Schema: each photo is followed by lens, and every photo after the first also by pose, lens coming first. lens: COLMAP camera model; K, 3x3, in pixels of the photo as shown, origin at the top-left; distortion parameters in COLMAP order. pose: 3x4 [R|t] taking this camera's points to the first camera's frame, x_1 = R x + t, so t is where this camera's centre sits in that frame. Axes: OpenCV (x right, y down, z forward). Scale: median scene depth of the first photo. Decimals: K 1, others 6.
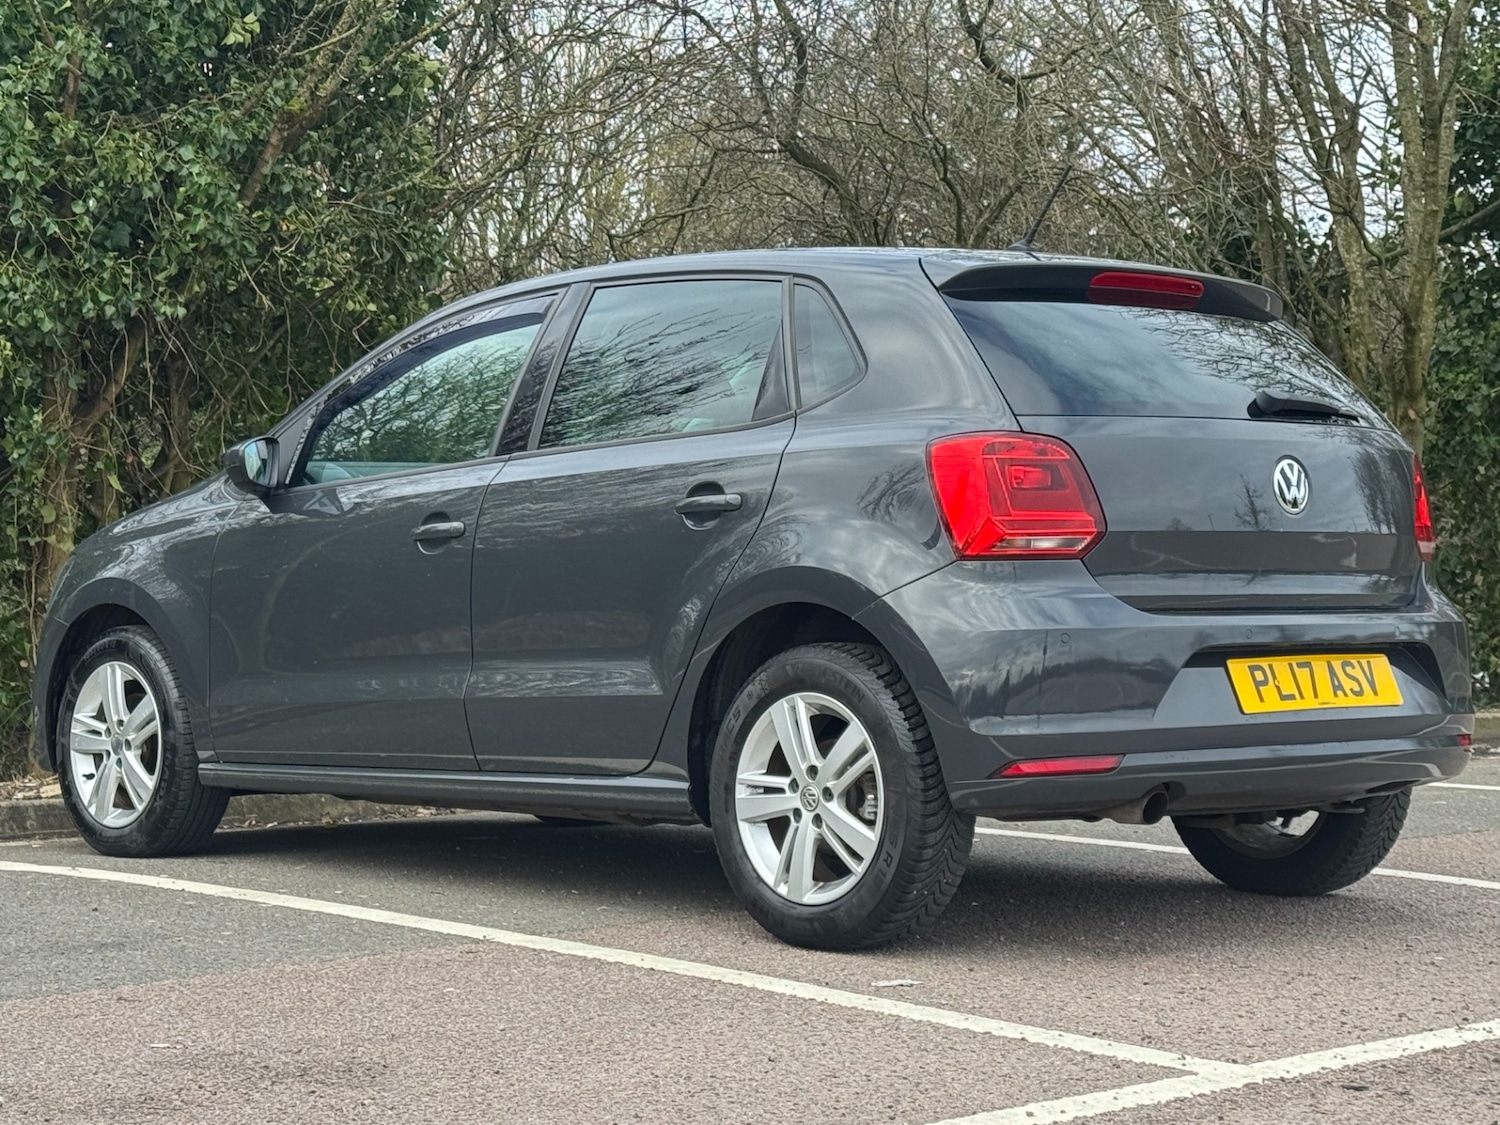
lens RADIAL K [[3312.0, 0, 737.6], [0, 3312.0, 555.9], [0, 0, 1]] dist [0.173760, -0.063559]
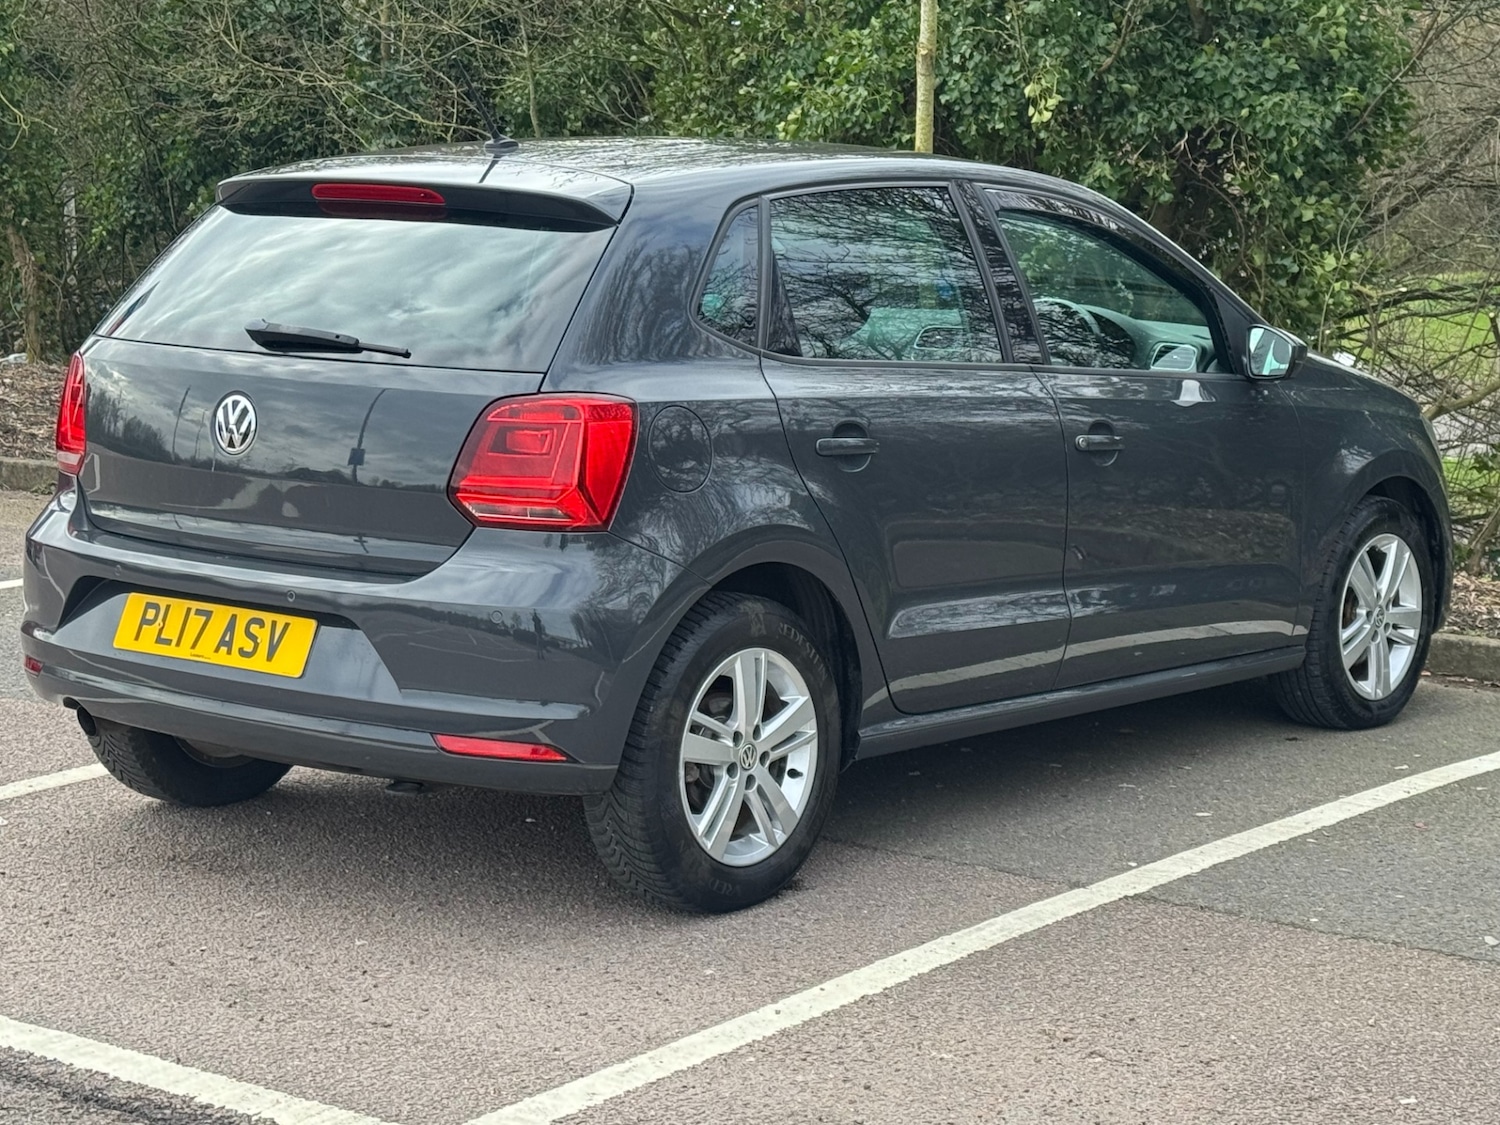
lens RADIAL K [[3285.1, 0, 751.9], [0, 3285.1, 536.7], [0, 0, 1]] dist [0.147837, 0.153367]
pose [[0.137978, 0.140755, -0.980383, 1.106515], [-0.007331, 0.989968, 0.141099, -0.122296], [0.990408, -0.012281, 0.137626, 1.018724]]
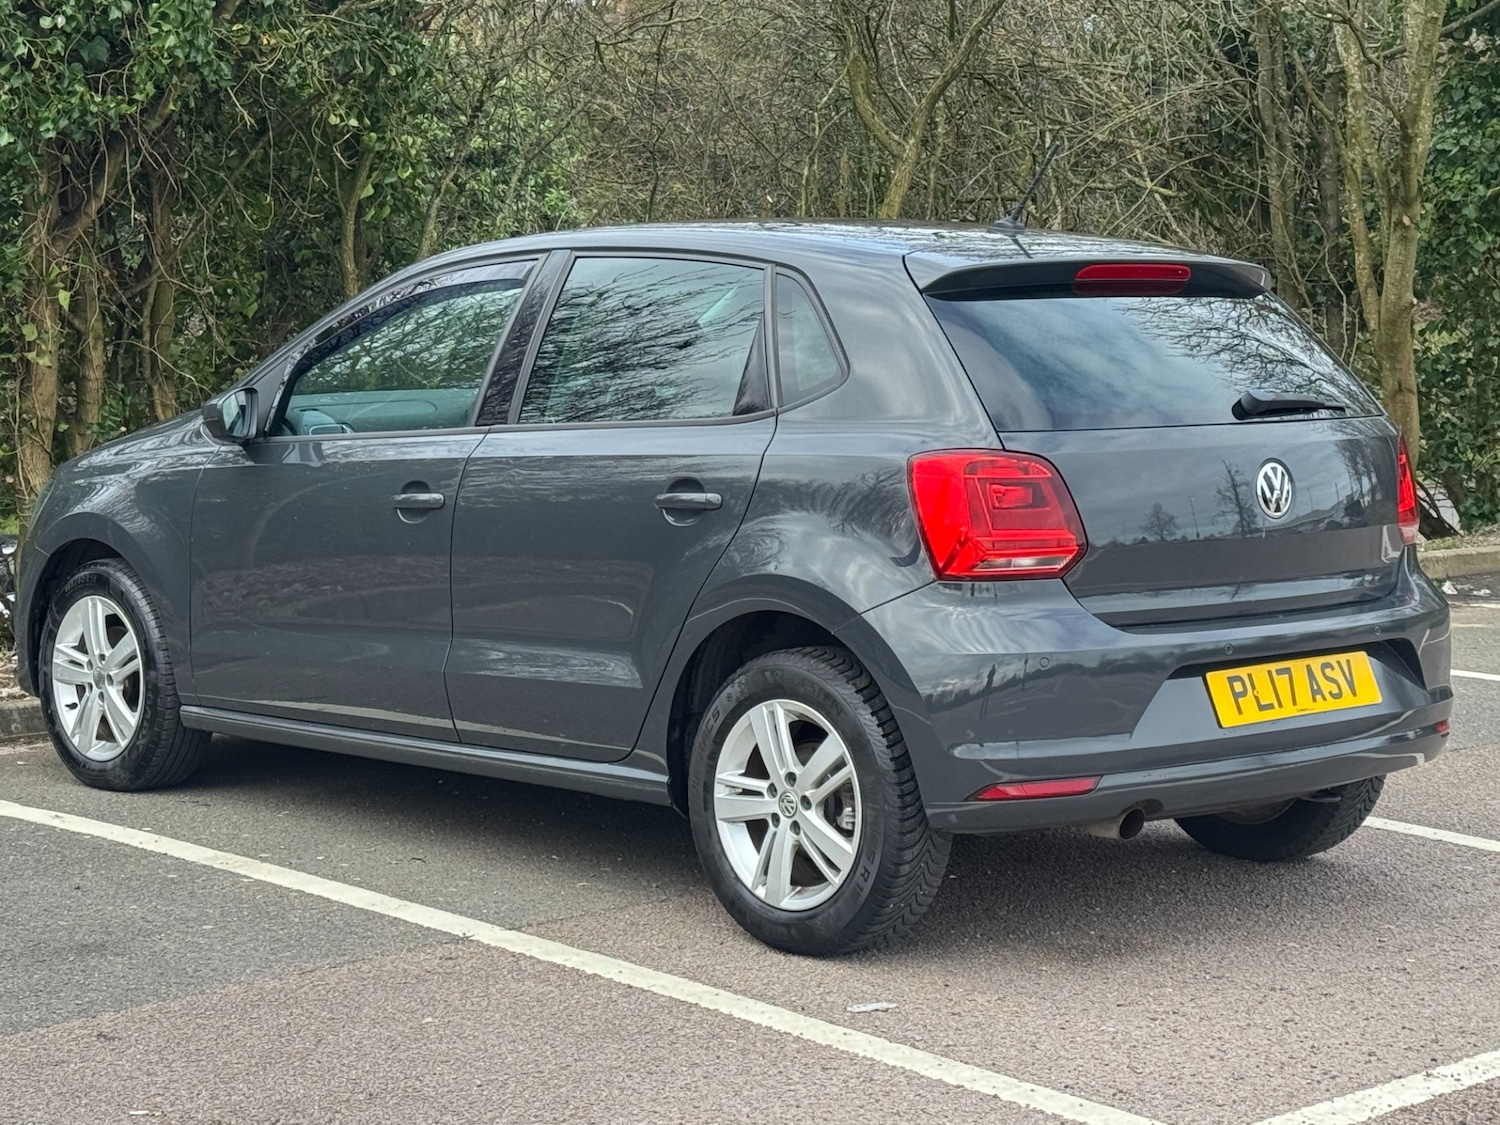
lens RADIAL K [[3312.0, 0, 737.6], [0, 3312.0, 555.9], [0, 0, 1]] dist [0.173760, -0.063559]
pose [[0.999984, 0.004897, 0.002656, 0.003397], [-0.005128, 0.995424, 0.095418, -0.095632], [-0.002176, -0.095430, 0.995434, 0.008511]]
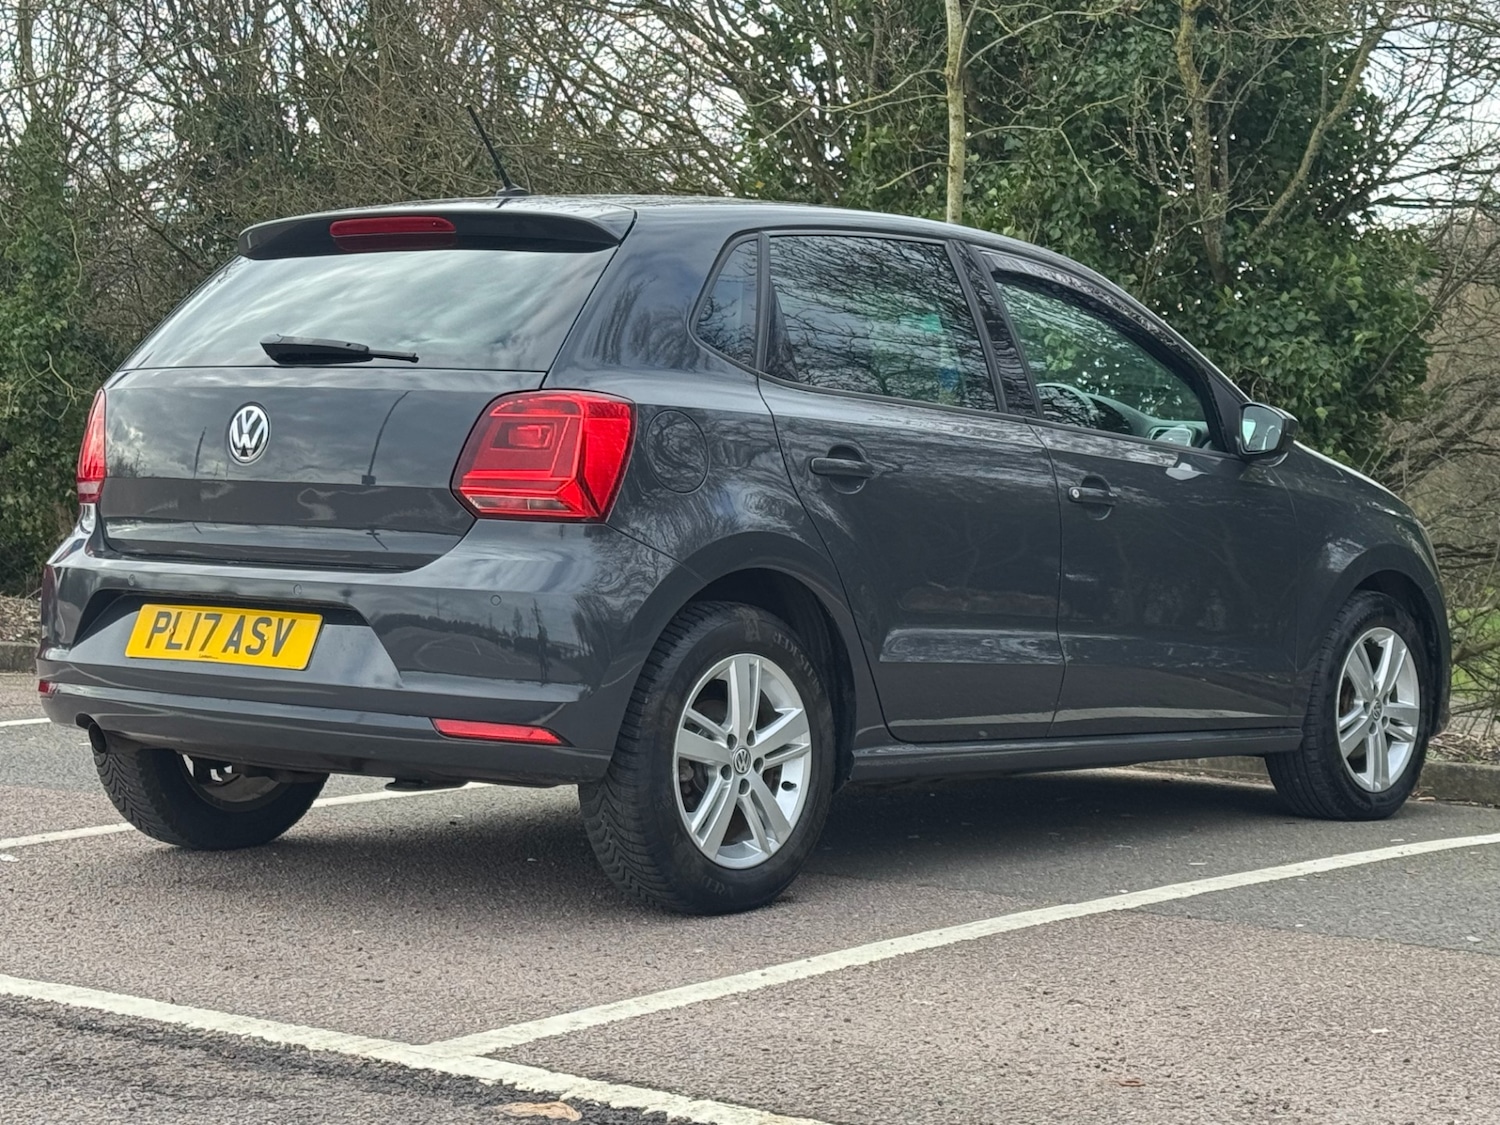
lens RADIAL K [[3285.1, 0, 751.9], [0, 3285.1, 536.7], [0, 0, 1]] dist [0.147837, 0.153367]
pose [[0.123864, 0.033627, -0.991729, 1.142317], [-0.013704, 0.999388, 0.032175, -0.023910], [0.992205, 0.009605, 0.124249, 1.029336]]
